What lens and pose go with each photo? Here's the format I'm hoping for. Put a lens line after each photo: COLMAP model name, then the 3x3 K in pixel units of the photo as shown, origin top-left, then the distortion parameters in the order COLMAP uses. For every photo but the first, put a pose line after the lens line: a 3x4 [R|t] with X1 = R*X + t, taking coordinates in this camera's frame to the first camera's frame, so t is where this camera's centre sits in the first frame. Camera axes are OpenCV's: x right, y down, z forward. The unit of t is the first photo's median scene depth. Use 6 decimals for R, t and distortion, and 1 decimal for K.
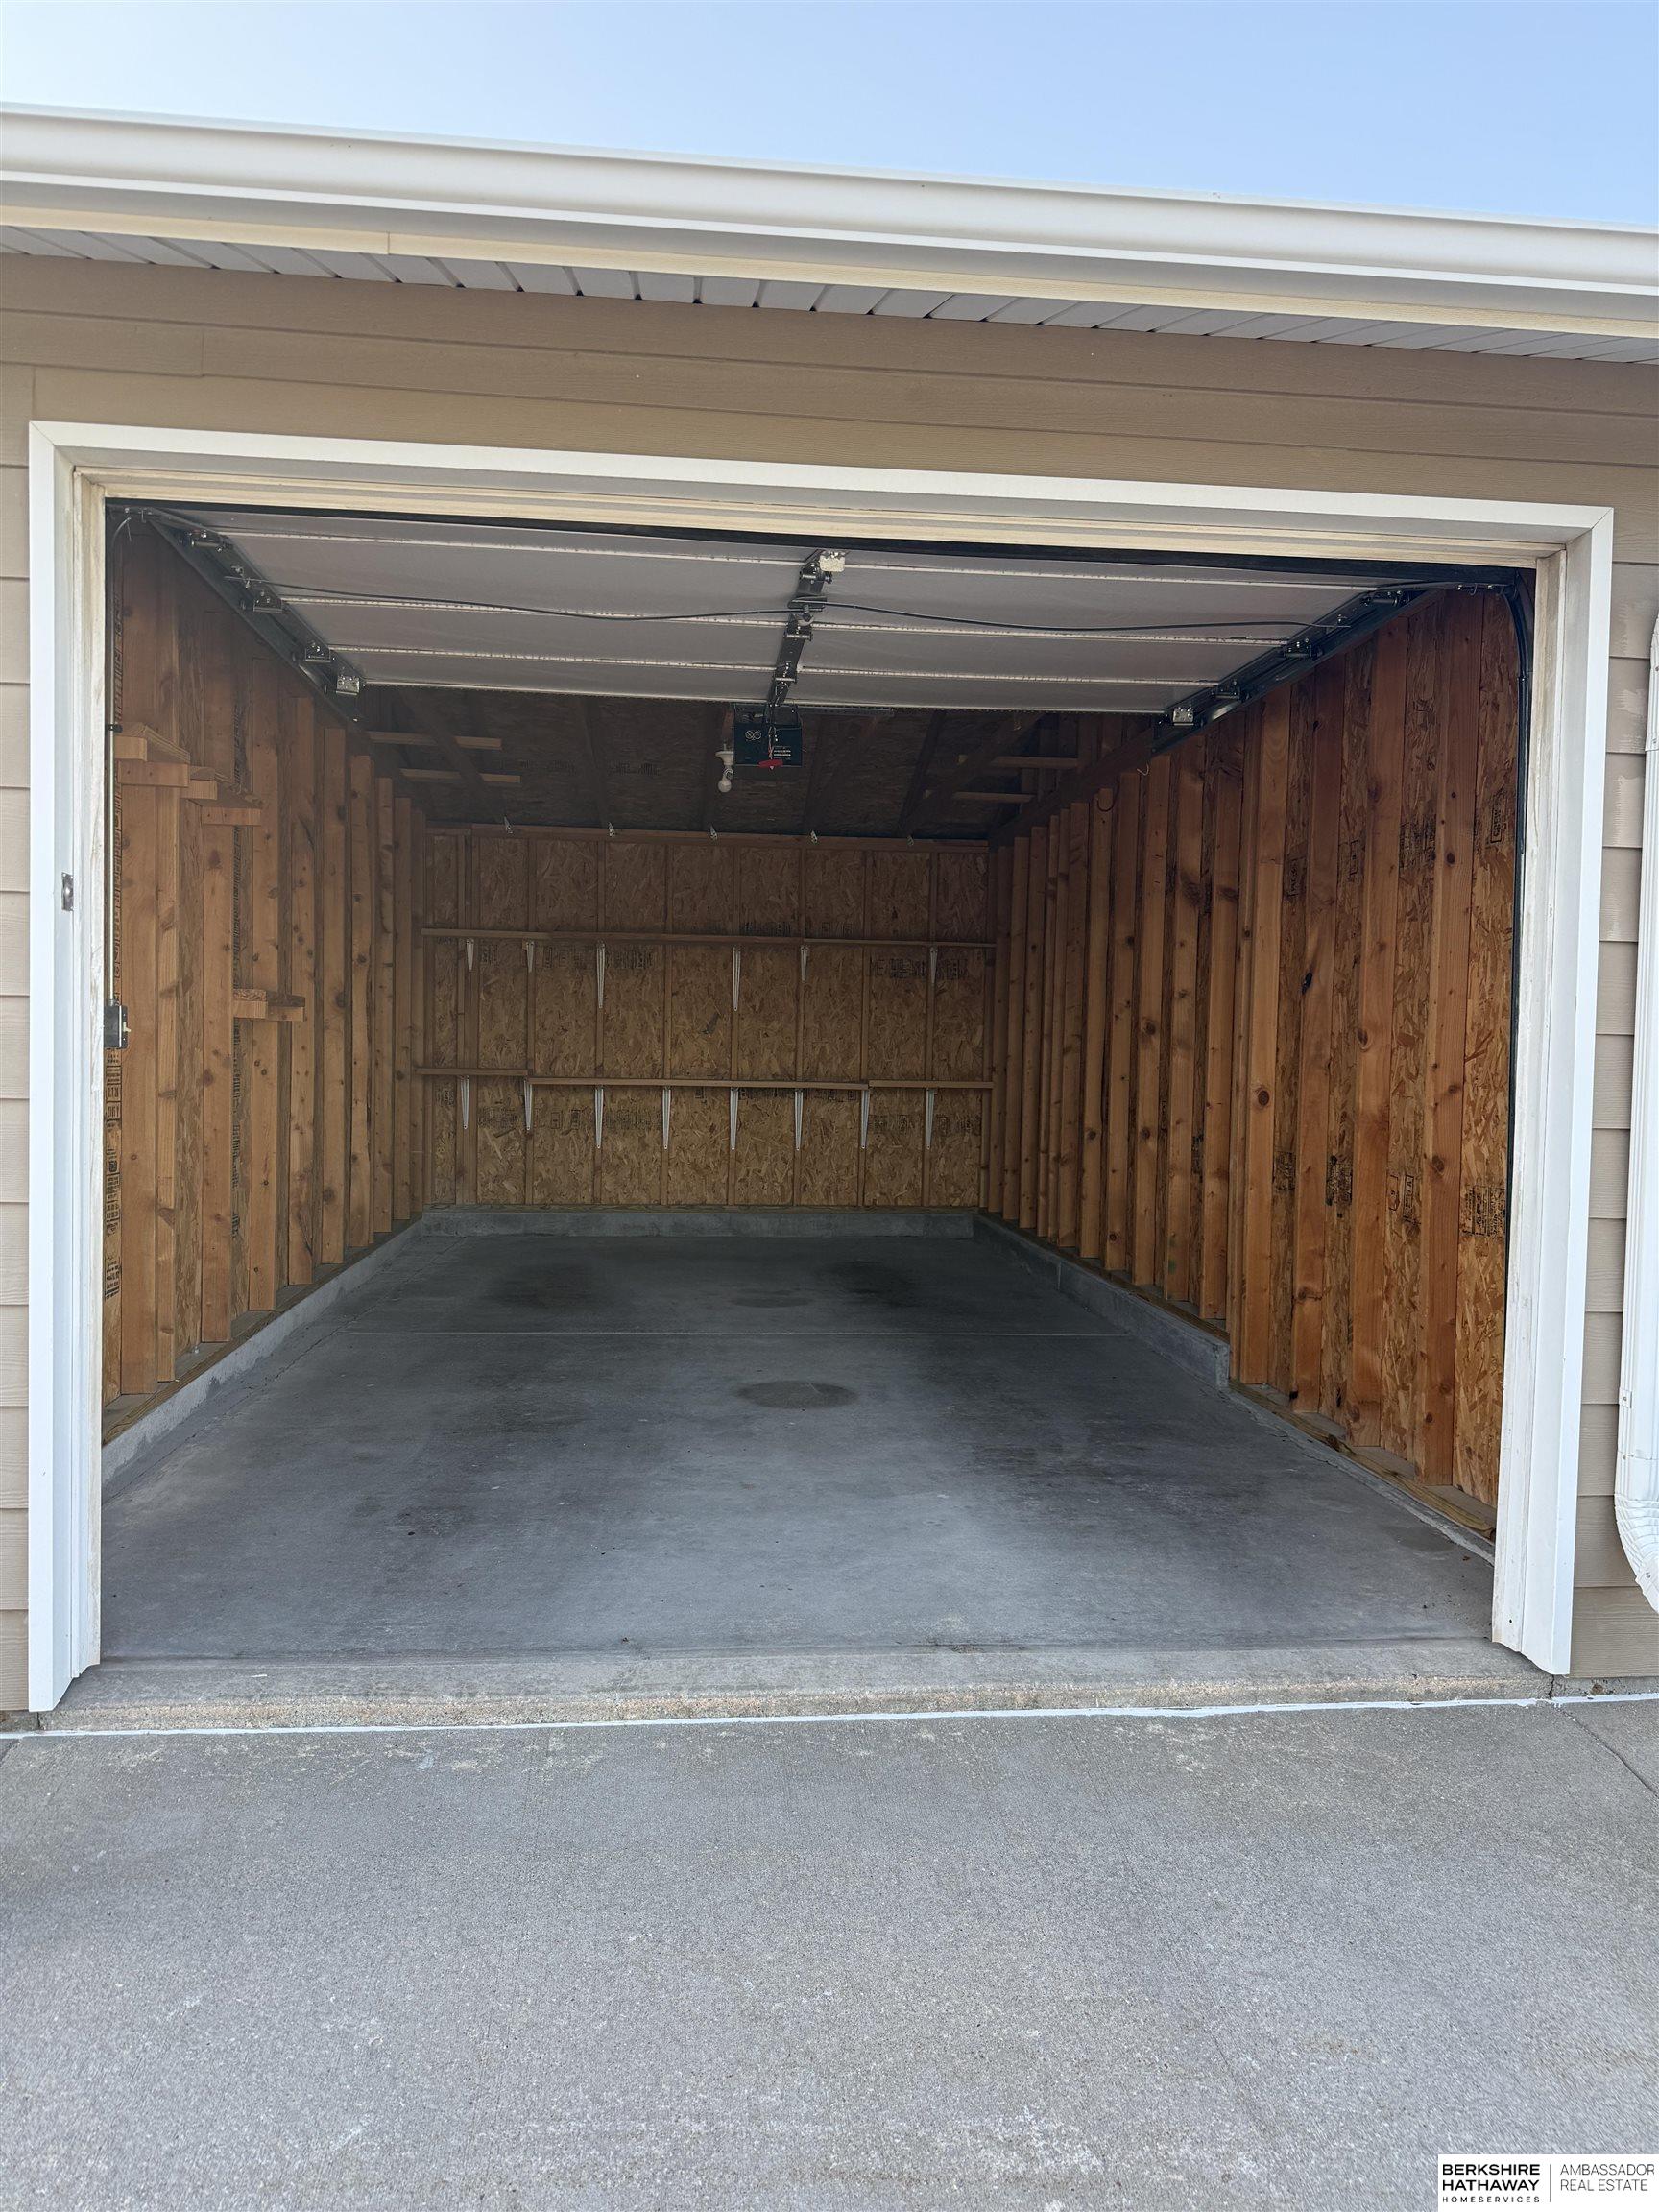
lens RADIAL K [[1533.7, 0, 841.0], [0, 1533.7, 1139.1], [0, 0, 1]] dist [0.000987, -0.000674]
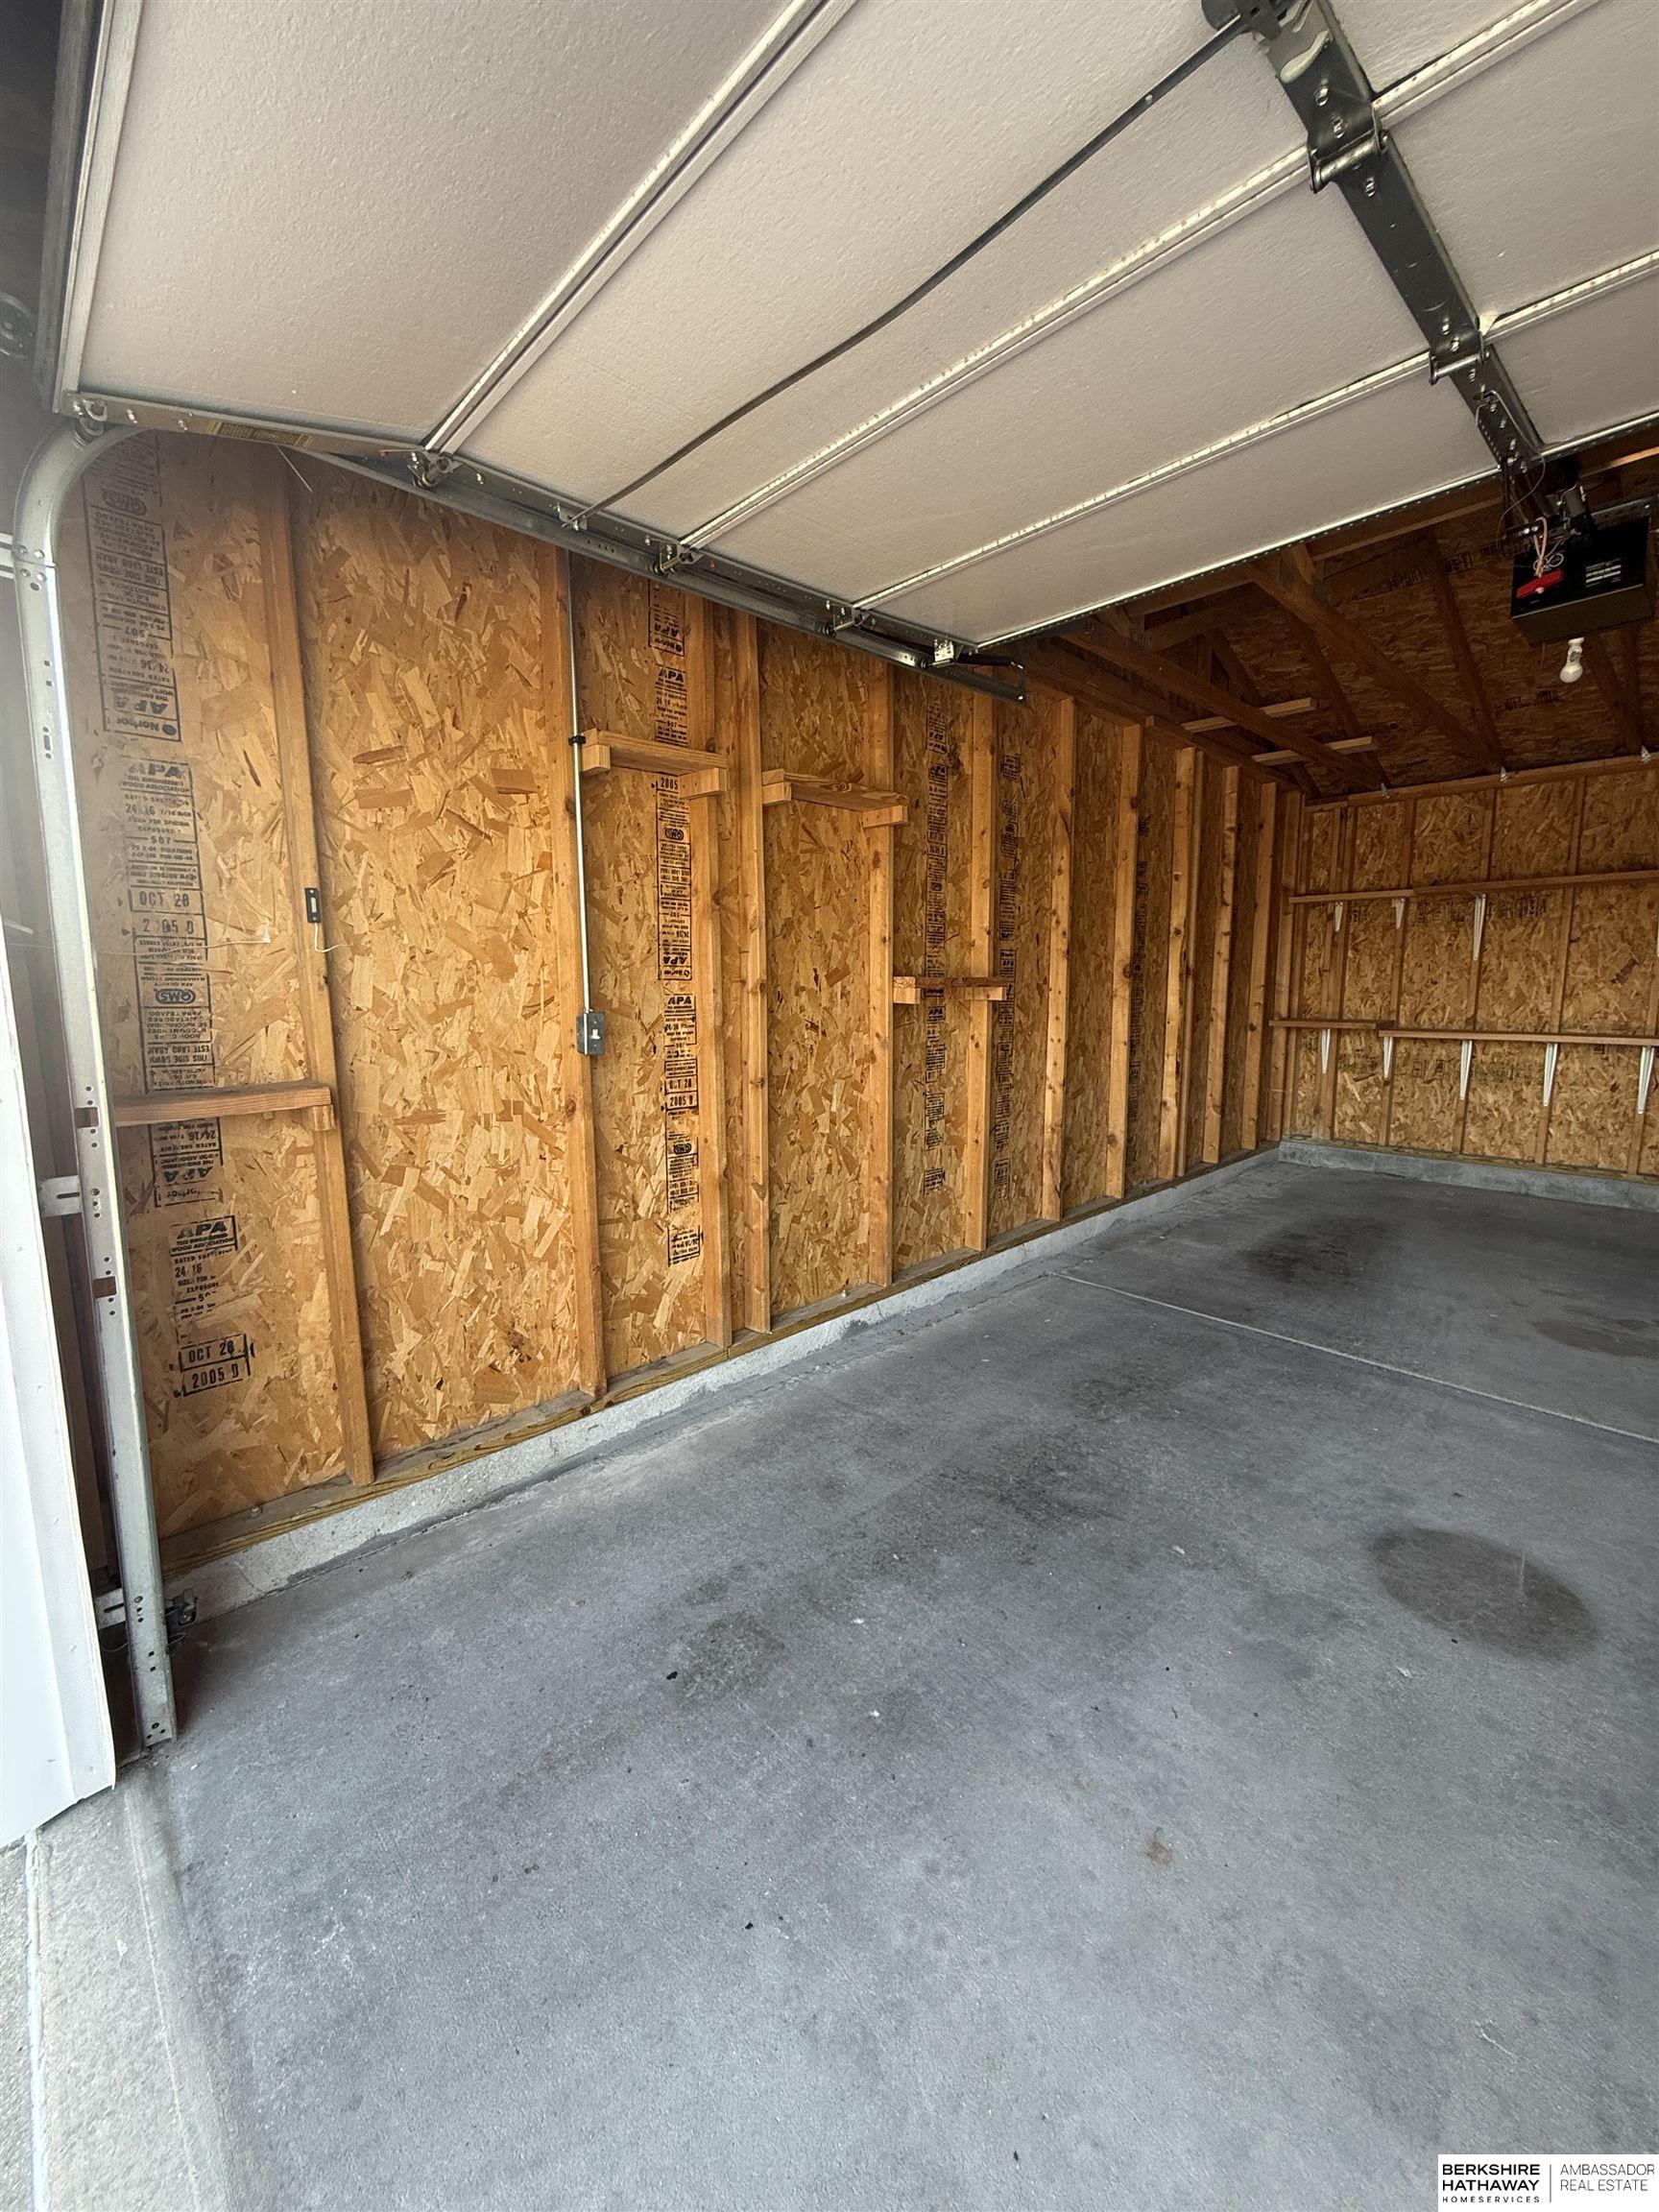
lens RADIAL K [[879.2, 0, 829.3], [0, 879.2, 1096.3], [0, 0, 1]] dist [0.000360, -0.000542]
pose [[0.610942, 0.081944, -0.787423, 0.044050], [-0.023962, 0.996087, 0.085068, -0.035527], [0.791313, -0.033104, 0.610515, 0.312338]]
